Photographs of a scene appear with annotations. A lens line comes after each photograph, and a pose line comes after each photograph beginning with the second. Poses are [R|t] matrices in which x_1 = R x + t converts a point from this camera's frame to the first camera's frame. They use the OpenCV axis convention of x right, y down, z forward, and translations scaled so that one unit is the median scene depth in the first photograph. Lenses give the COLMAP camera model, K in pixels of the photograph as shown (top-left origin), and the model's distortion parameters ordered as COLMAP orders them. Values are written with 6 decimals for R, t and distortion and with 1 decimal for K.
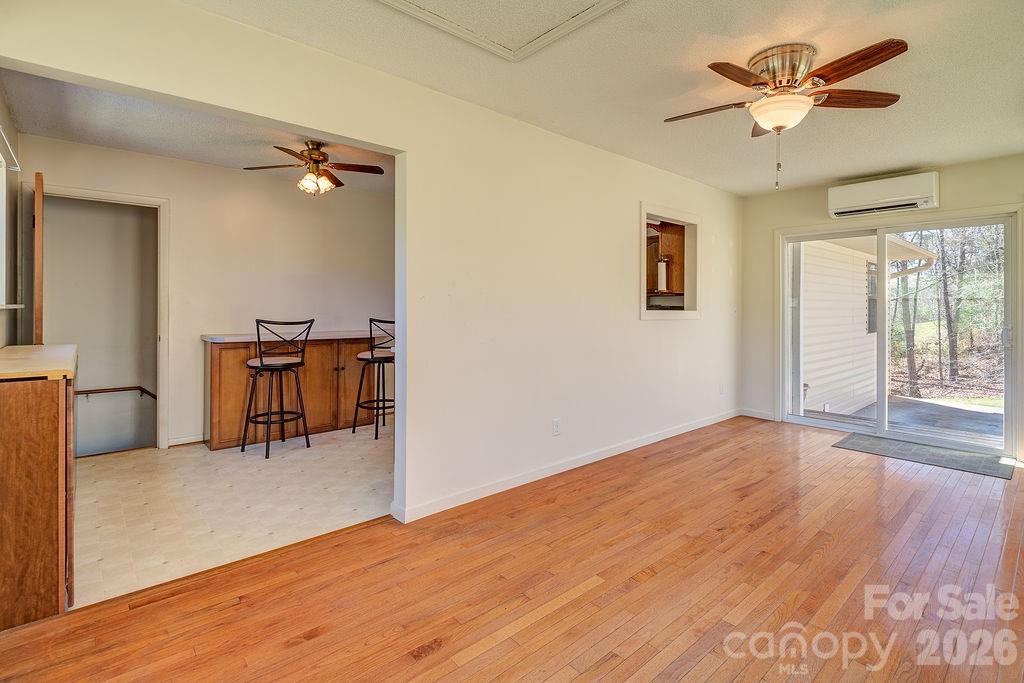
lens RADIAL K [[491.8, 0, 509.3], [0, 491.8, 302.8], [0, 0, 1]] dist [0.000529, -0.000073]
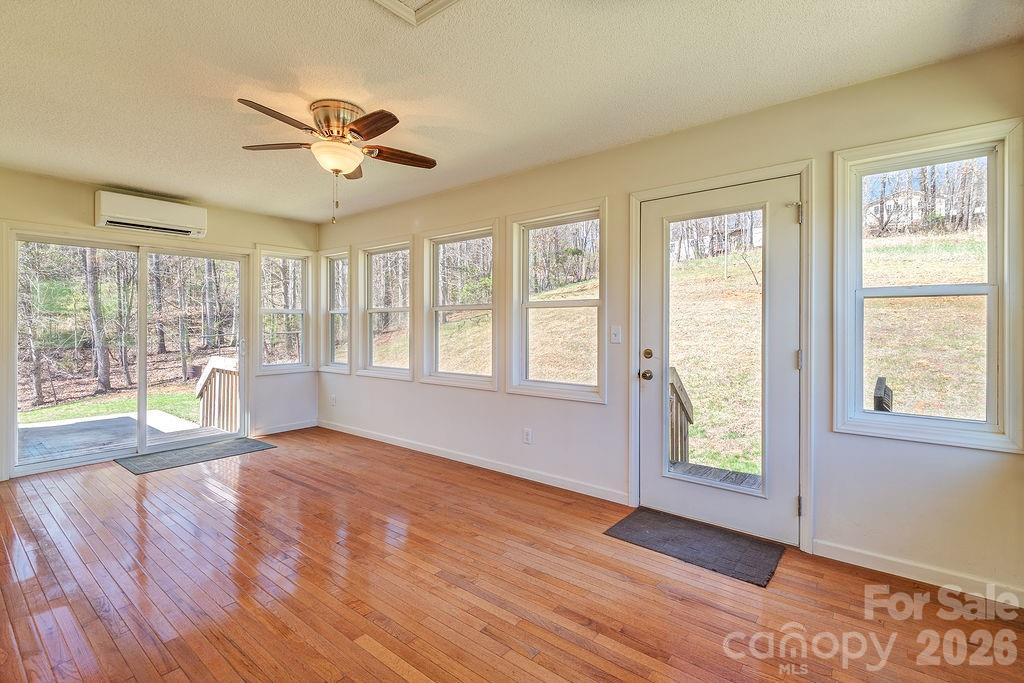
lens RADIAL K [[468.1, 0, 523.7], [0, 468.1, 319.4], [0, 0, 1]] dist [0.000187, -0.000445]
pose [[-0.183817, 0.002702, 0.982957, -0.729961], [-0.006480, 0.999971, -0.003961, -0.006659], [-0.982939, -0.007098, -0.183795, 0.920713]]
